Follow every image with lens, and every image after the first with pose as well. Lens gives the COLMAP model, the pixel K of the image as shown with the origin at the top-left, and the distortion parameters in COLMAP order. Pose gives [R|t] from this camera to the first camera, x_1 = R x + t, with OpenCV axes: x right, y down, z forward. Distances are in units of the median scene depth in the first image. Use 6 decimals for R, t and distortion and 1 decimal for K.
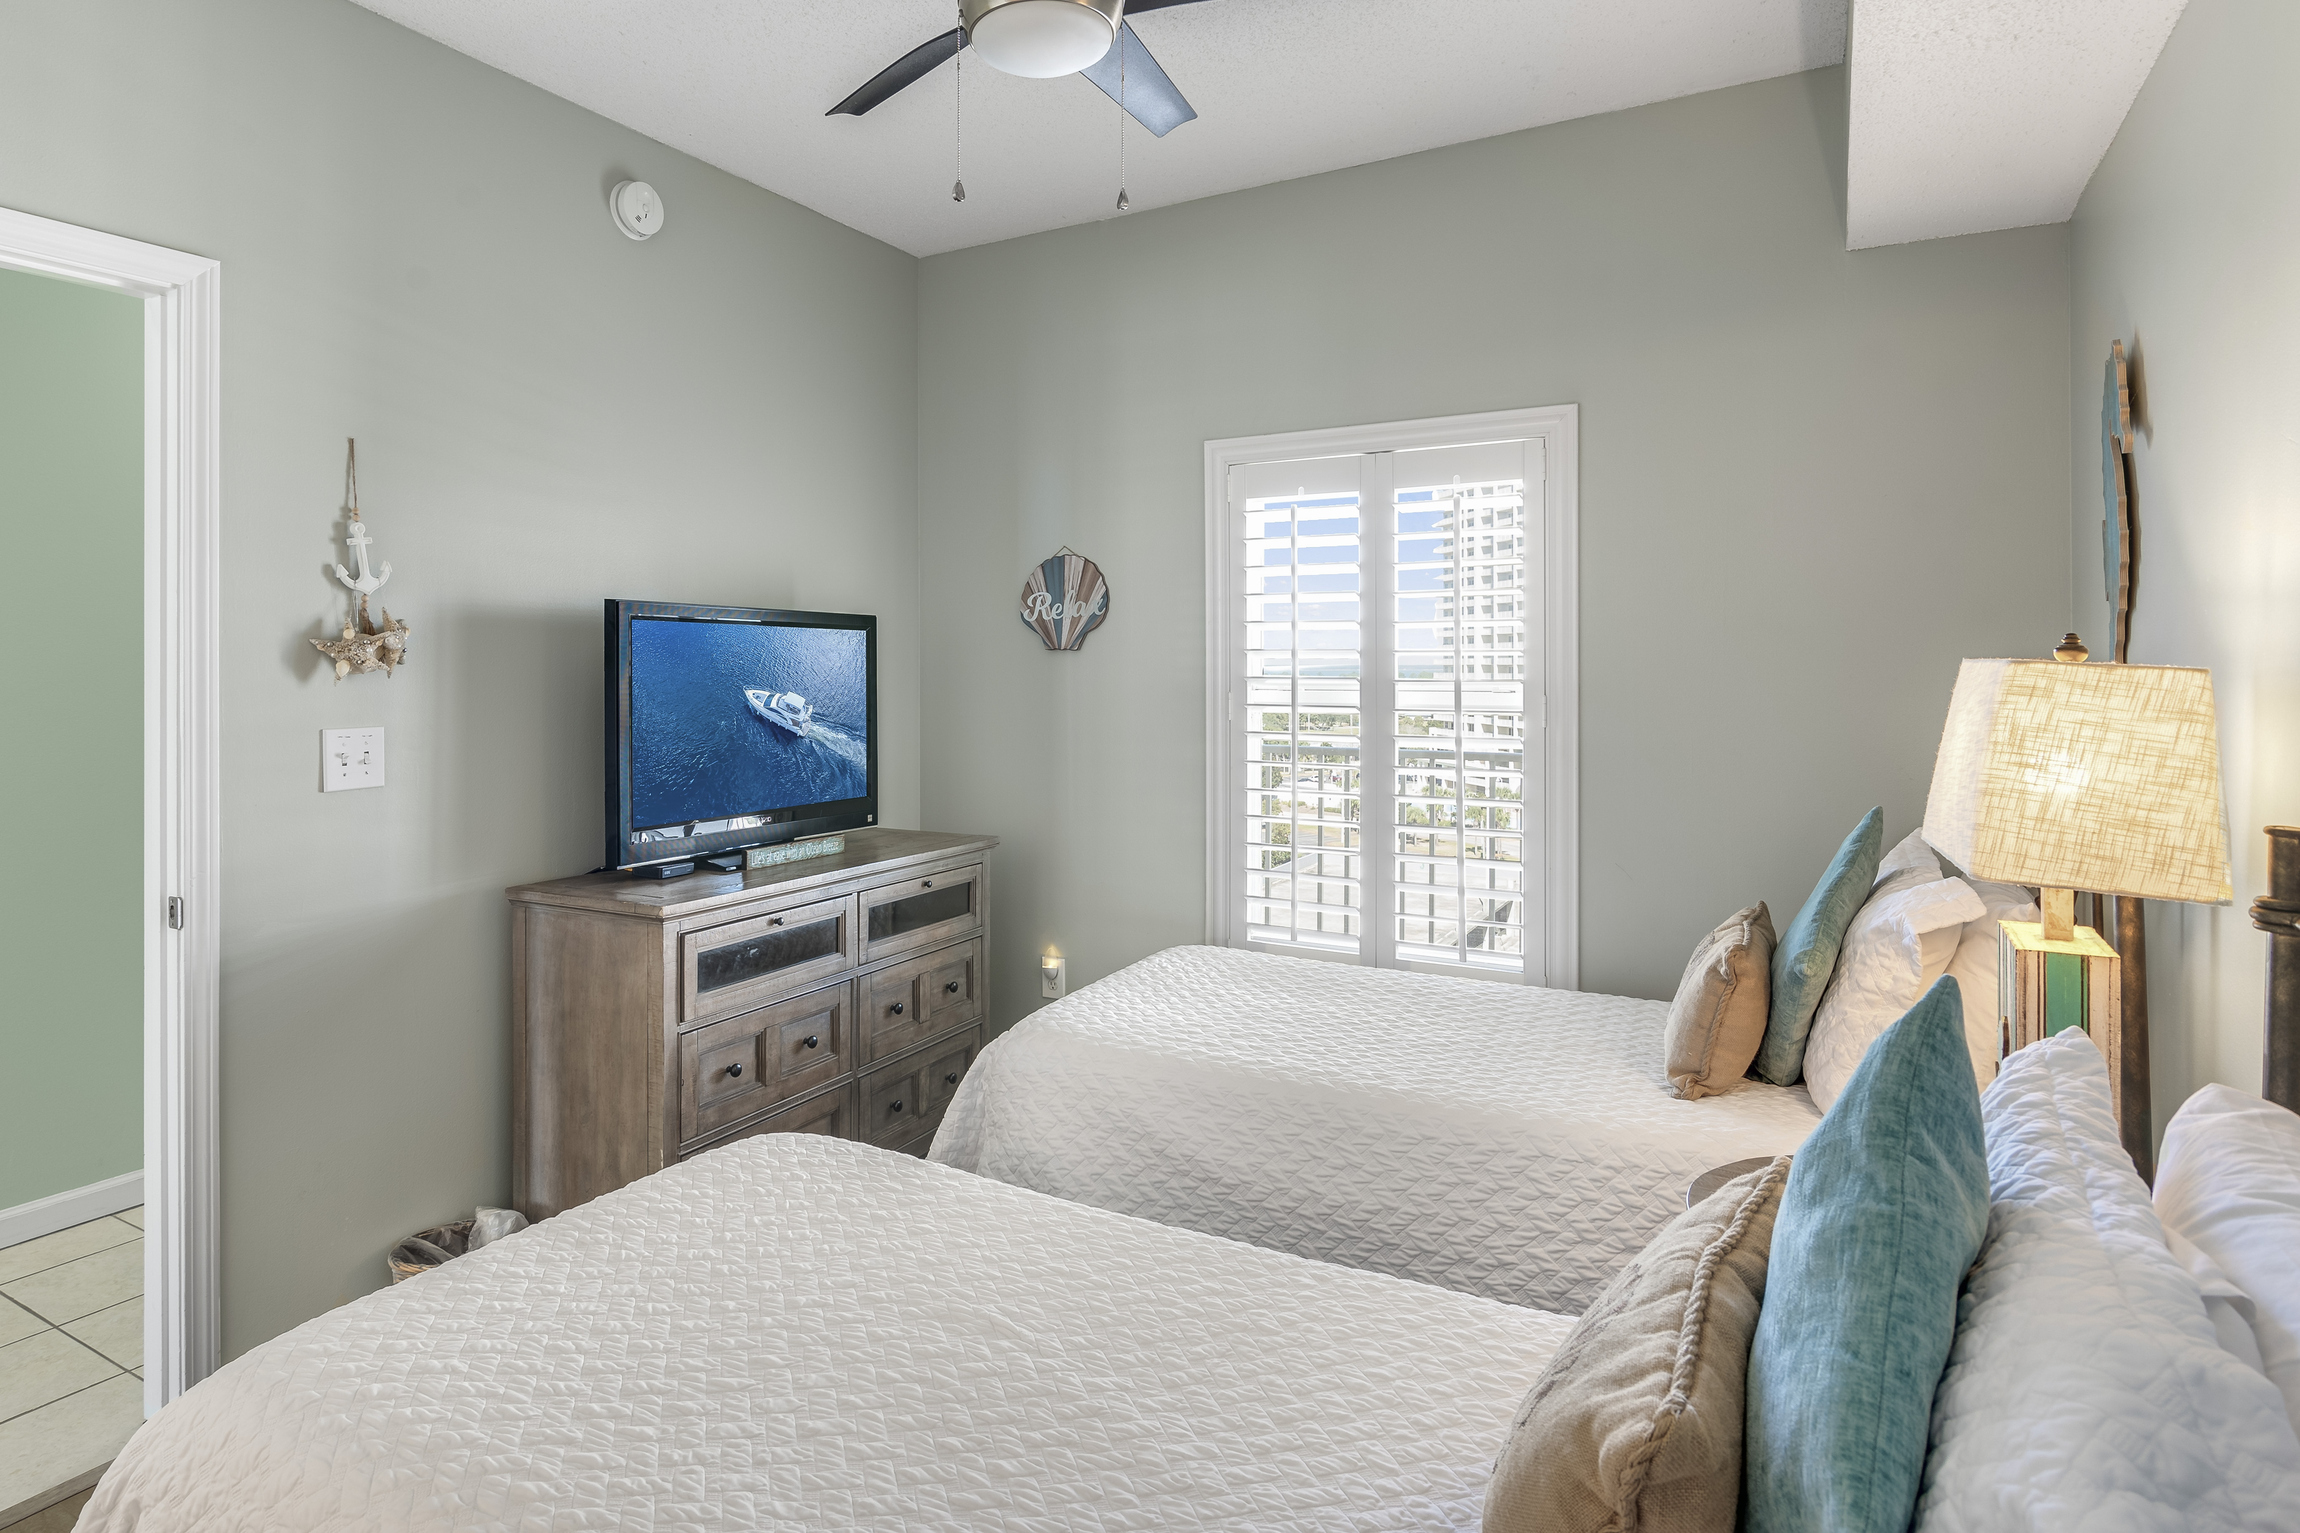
lens RADIAL K [[1222.1, 0, 1148.1], [0, 1222.1, 662.1], [0, 0, 1]] dist [-0.000459, -0.000255]
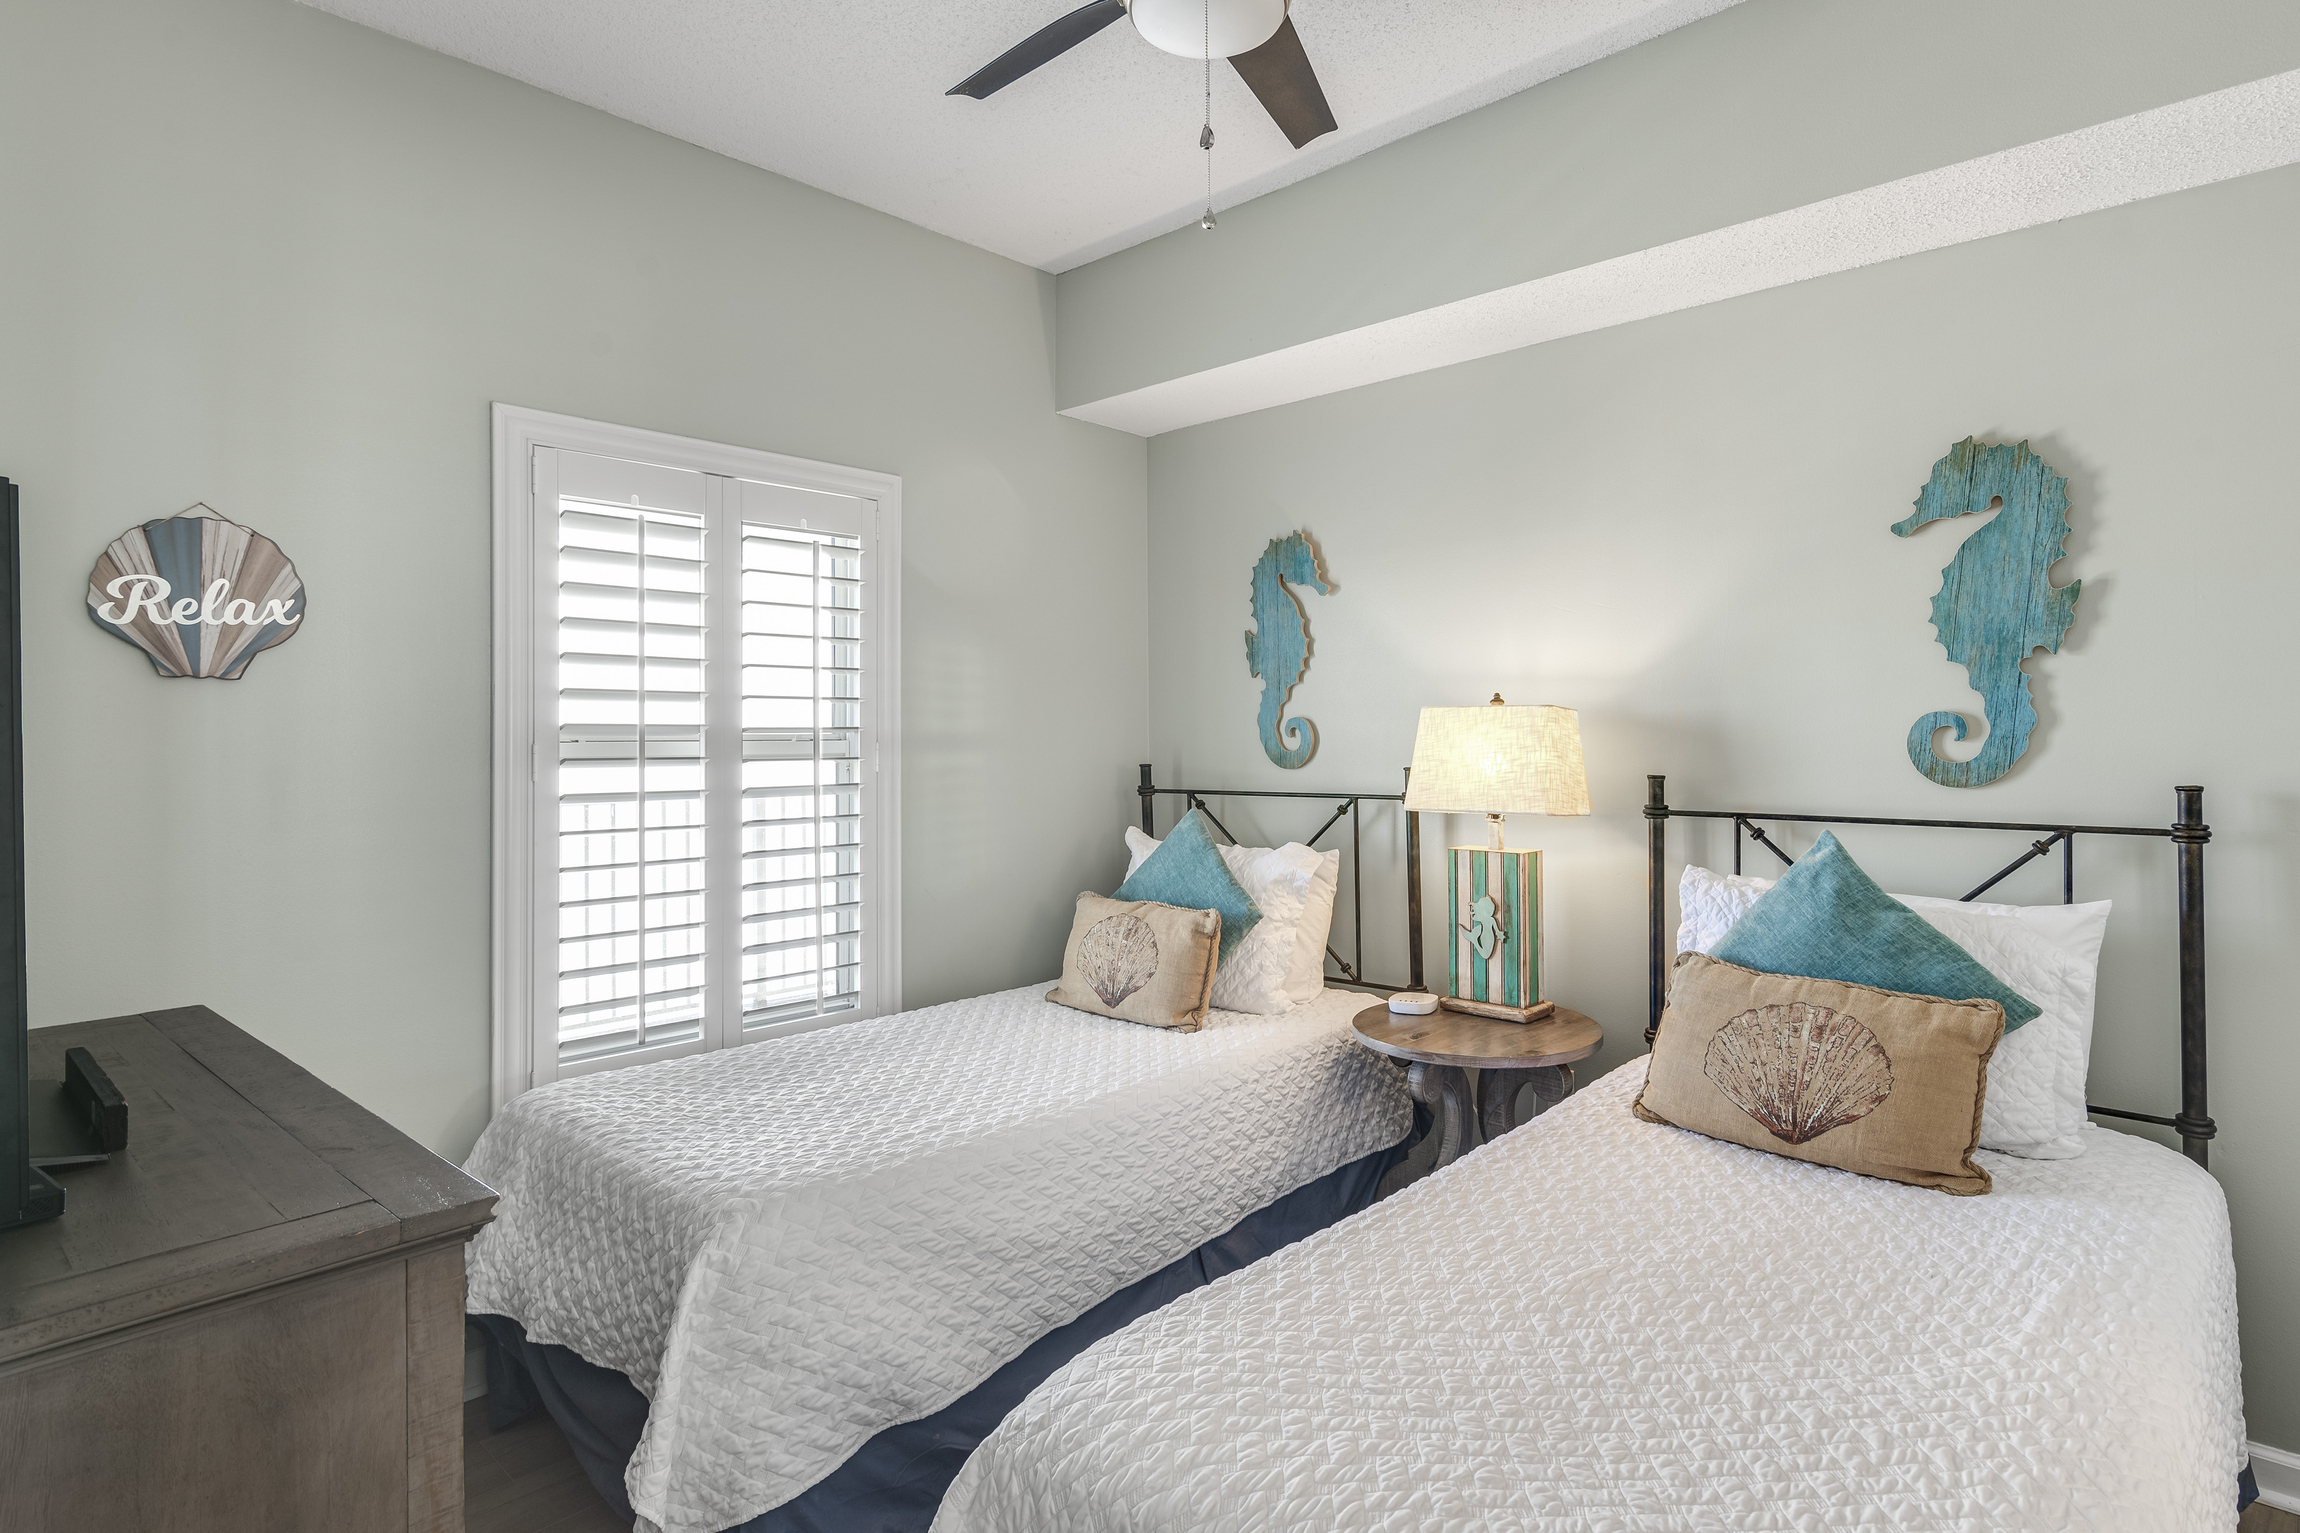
lens RADIAL K [[1123.3, 0, 1150.0], [0, 1123.3, 766.5], [0, 0, 1]] dist [0.000747, 0.000313]
pose [[0.293984, -0.026430, 0.955445, -0.457423], [-0.001761, 0.999601, 0.028193, 0.016415], [-0.955809, -0.009971, 0.293820, 0.407417]]
